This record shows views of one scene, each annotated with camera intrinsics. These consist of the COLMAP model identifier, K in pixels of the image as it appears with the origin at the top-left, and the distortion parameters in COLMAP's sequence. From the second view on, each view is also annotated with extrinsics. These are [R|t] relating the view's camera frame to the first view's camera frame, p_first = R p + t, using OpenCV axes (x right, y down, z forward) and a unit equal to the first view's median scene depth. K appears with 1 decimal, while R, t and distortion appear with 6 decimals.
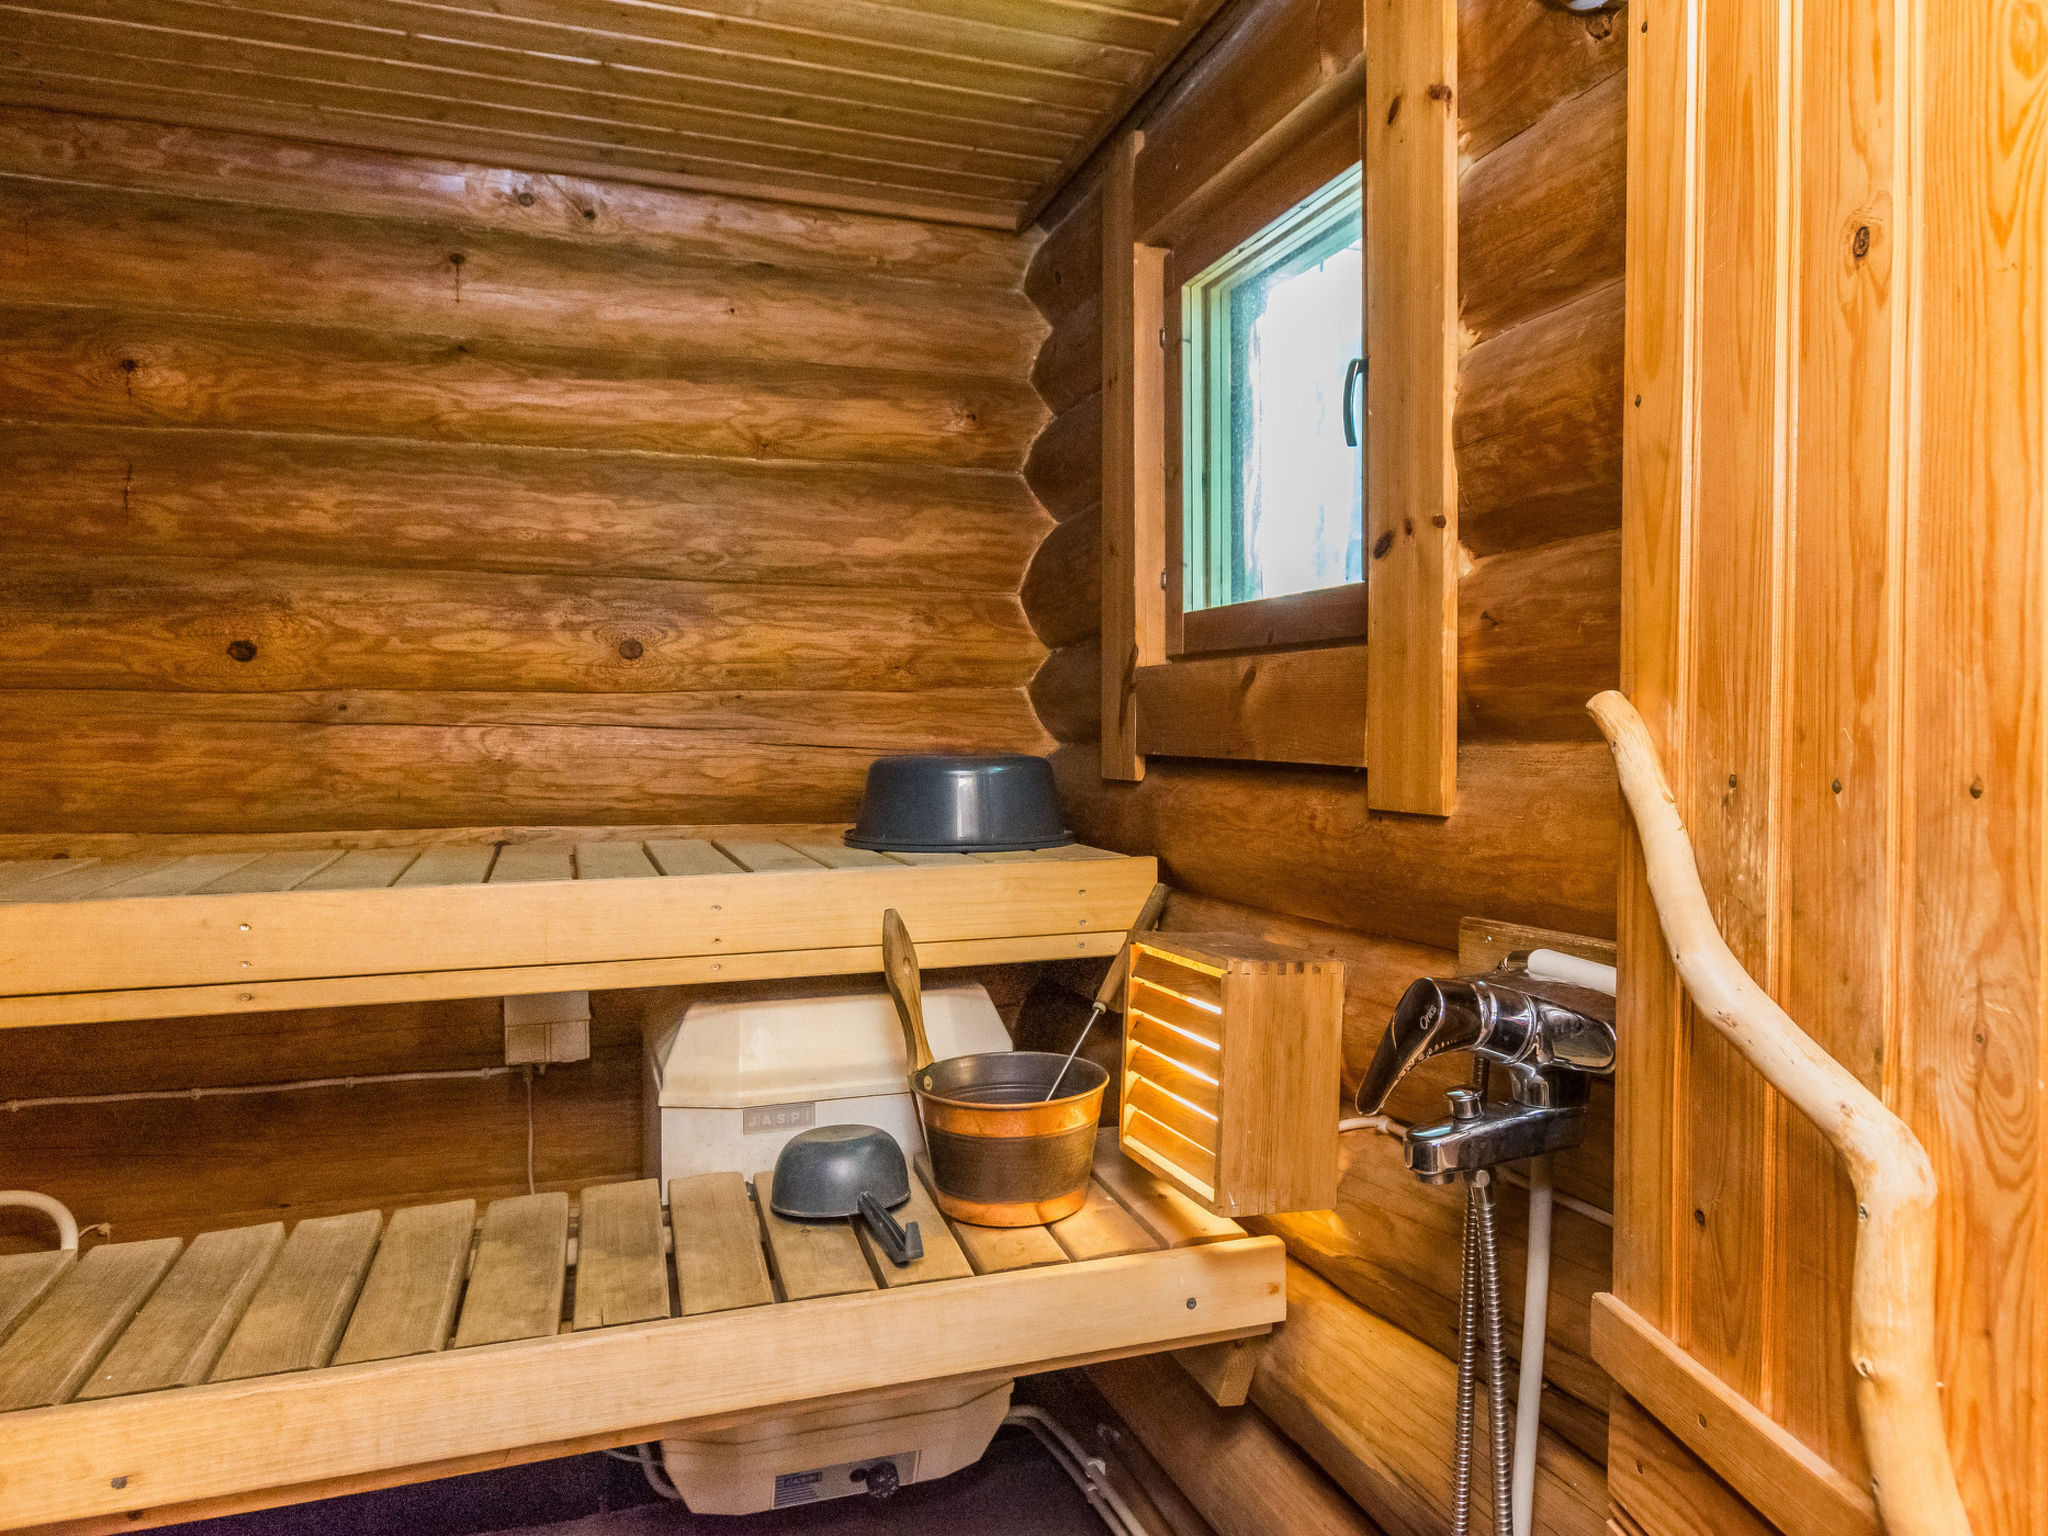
lens RADIAL K [[1386.2, 0, 1027.2], [0, 1386.2, 748.2], [0, 0, 1]] dist [-0.001349, 0.001508]
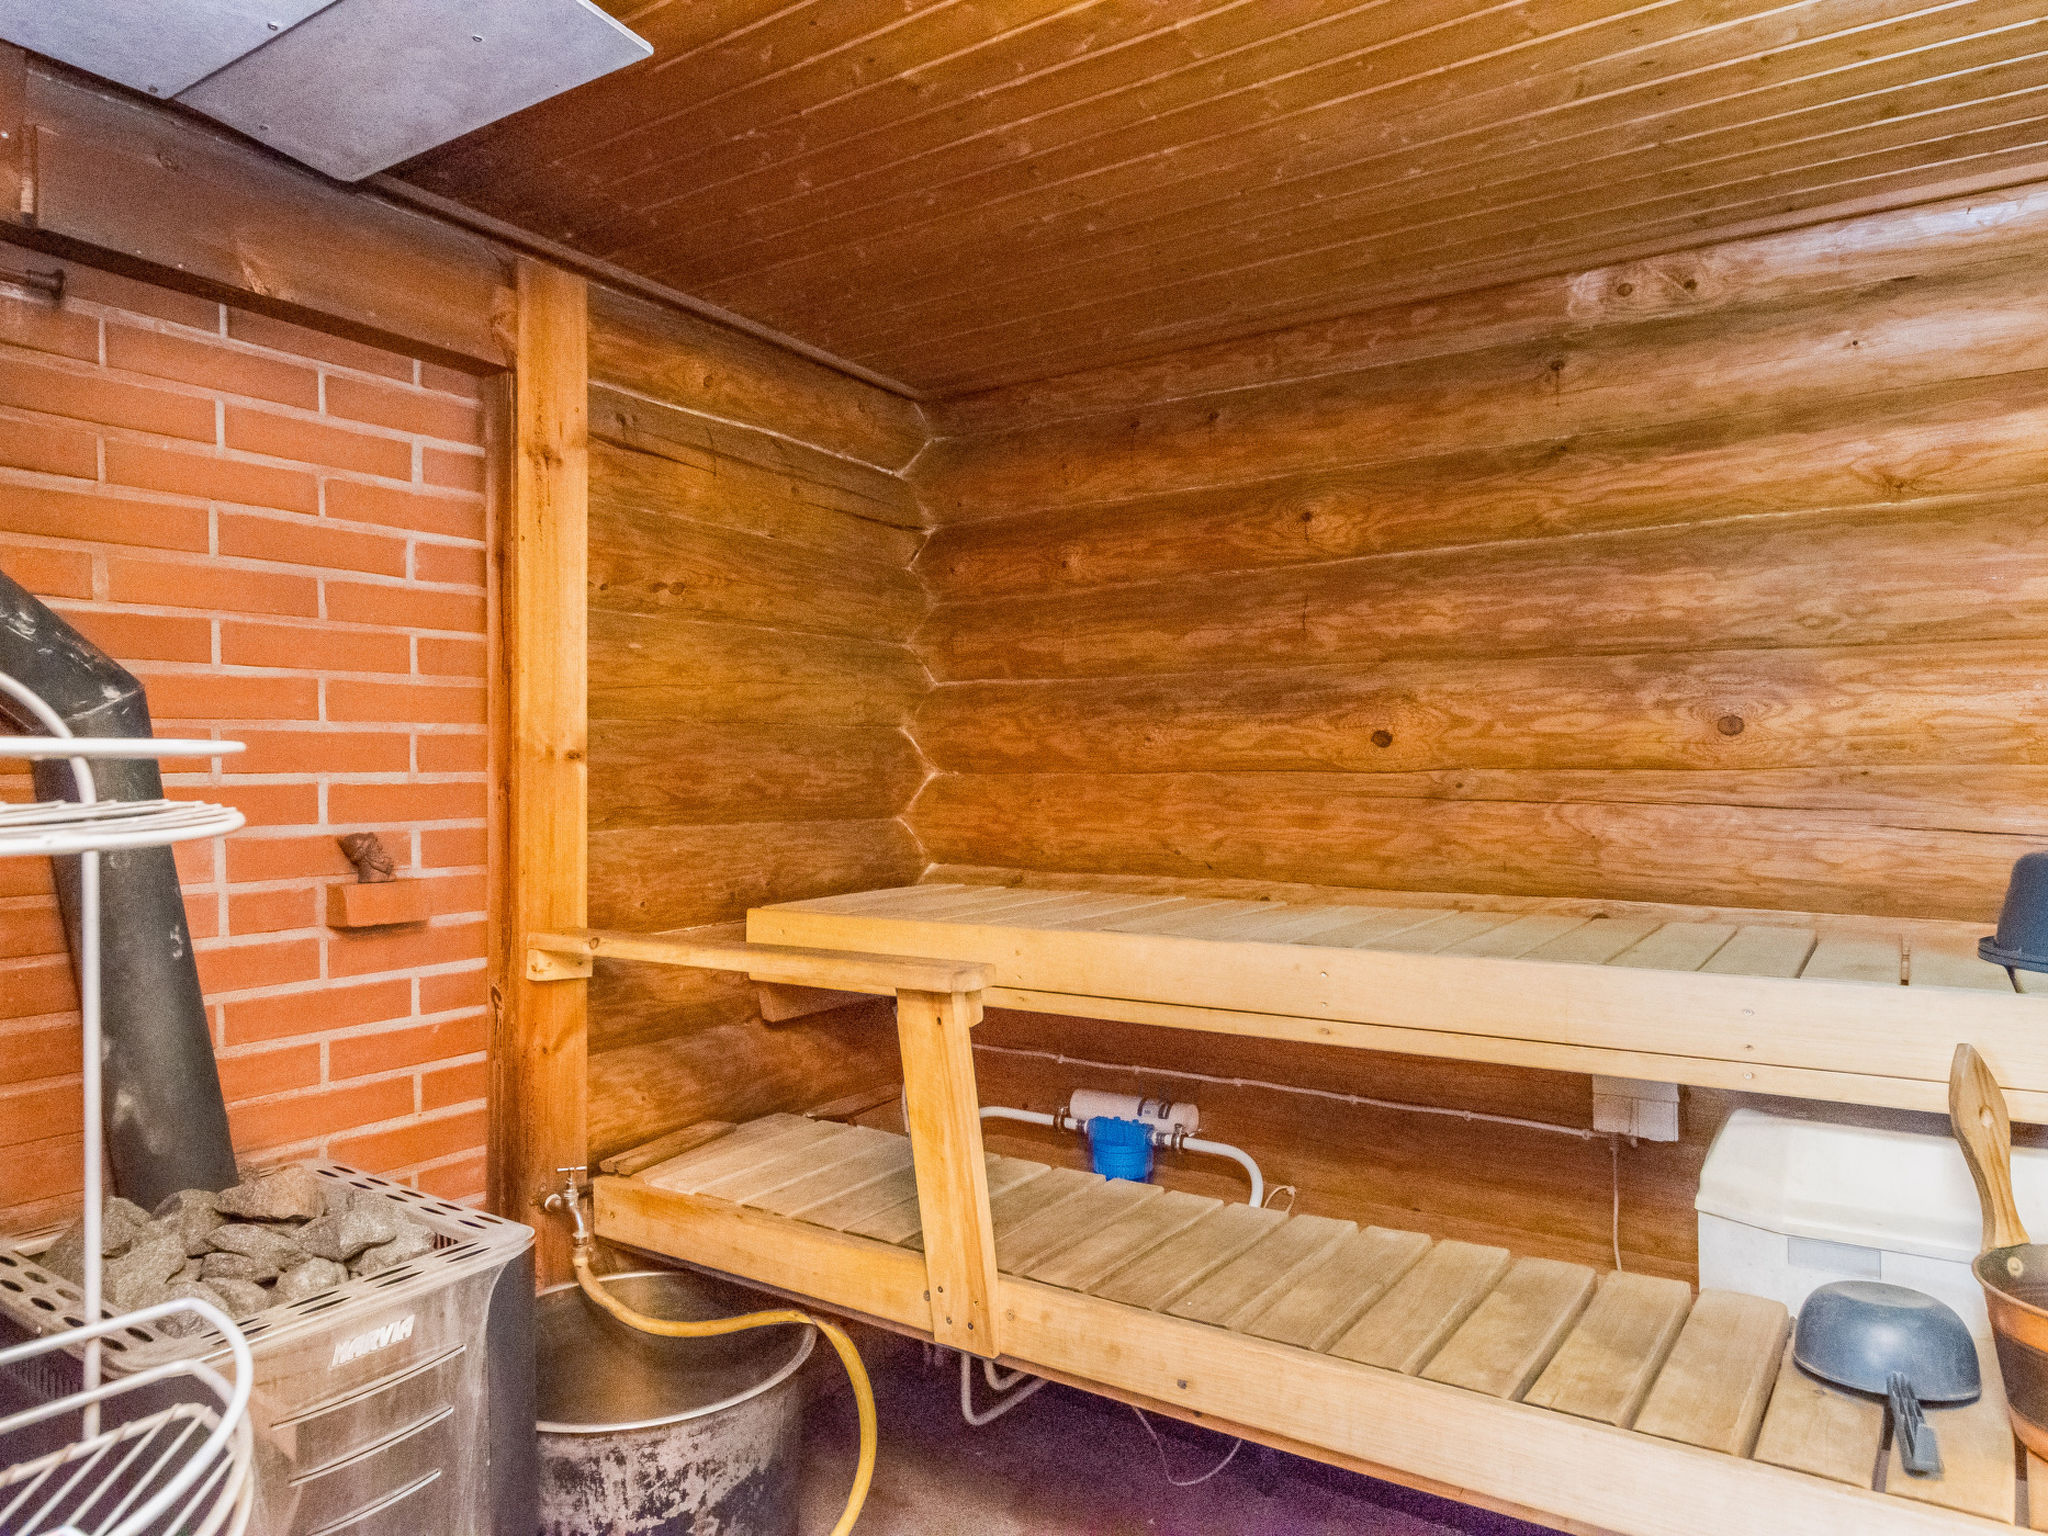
lens RADIAL K [[1316.9, 0, 1028.0], [0, 1316.9, 782.5], [0, 0, 1]] dist [0.000985, -0.006122]
pose [[0.603205, 0.004231, -0.797575, 0.155257], [-0.008795, 0.999960, -0.001347, -0.027312], [0.797537, 0.007827, 0.603219, 0.065613]]
